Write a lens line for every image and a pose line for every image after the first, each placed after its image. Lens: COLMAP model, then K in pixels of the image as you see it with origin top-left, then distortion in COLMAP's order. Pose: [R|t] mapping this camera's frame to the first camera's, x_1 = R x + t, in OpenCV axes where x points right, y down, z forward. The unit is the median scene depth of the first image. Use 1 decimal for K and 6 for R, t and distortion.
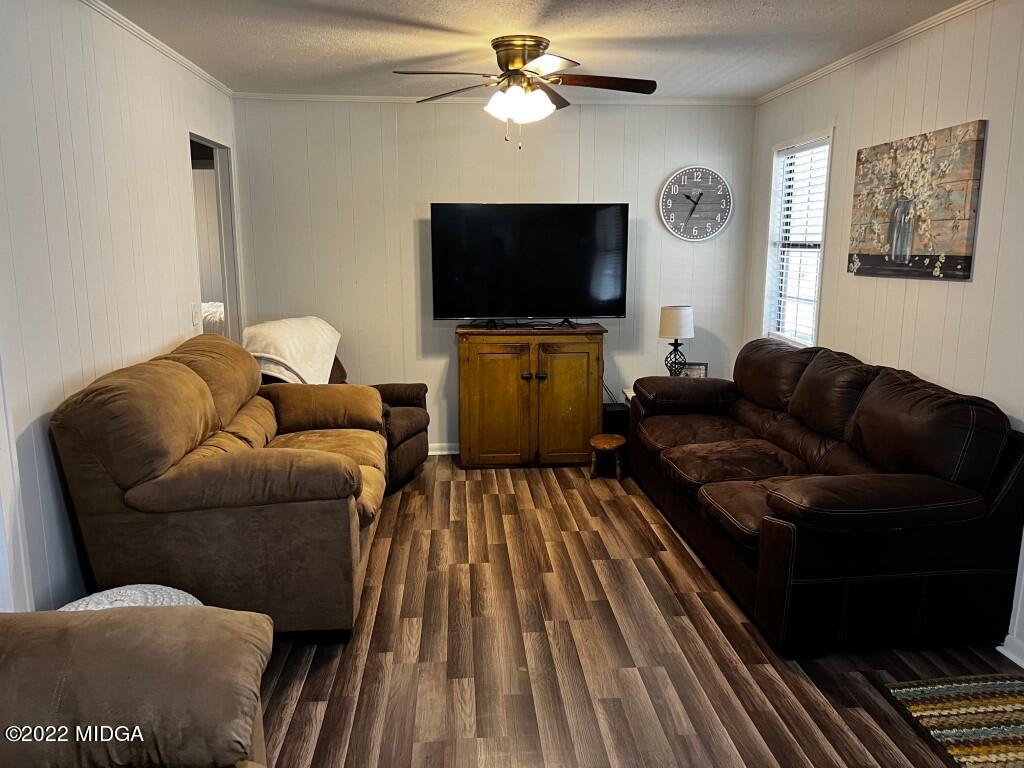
lens RADIAL K [[771.7, 0, 515.3], [0, 771.7, 381.7], [0, 0, 1]] dist [0.053589, -0.069955]
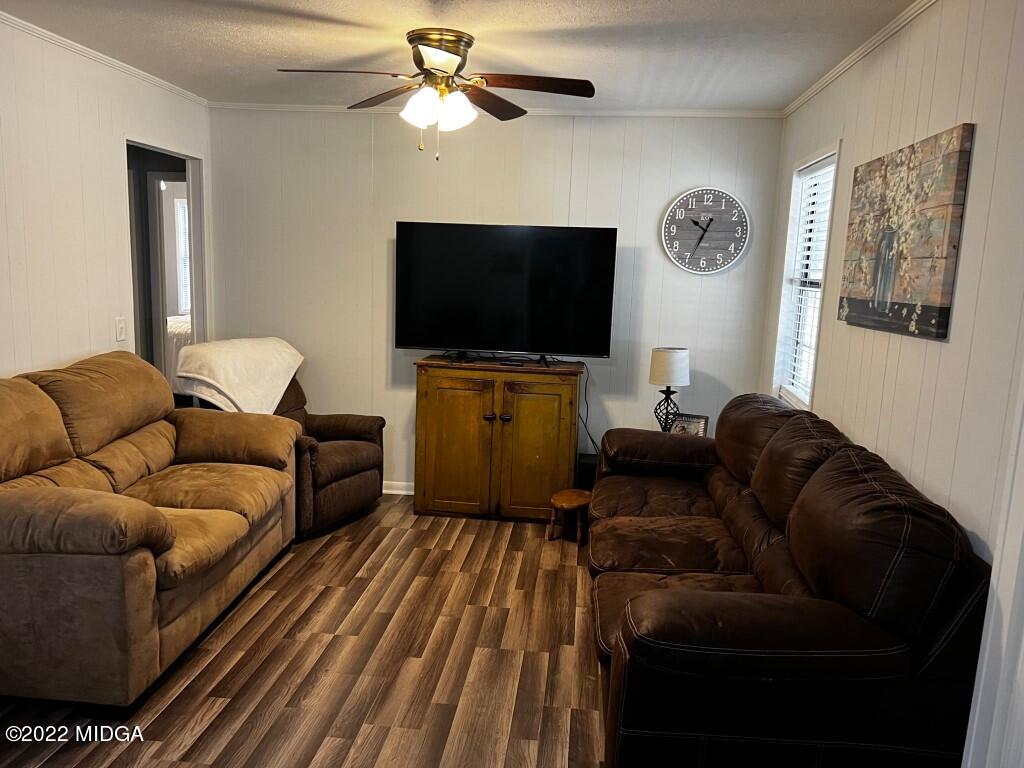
lens RADIAL K [[771.7, 0, 506.2], [0, 771.7, 388.5], [0, 0, 1]] dist [0.053589, -0.069955]
pose [[0.981611, 0.065082, -0.179455, 0.238629], [-0.069025, 0.997490, -0.015814, -0.034089], [0.177975, 0.027910, 0.983639, 0.155660]]
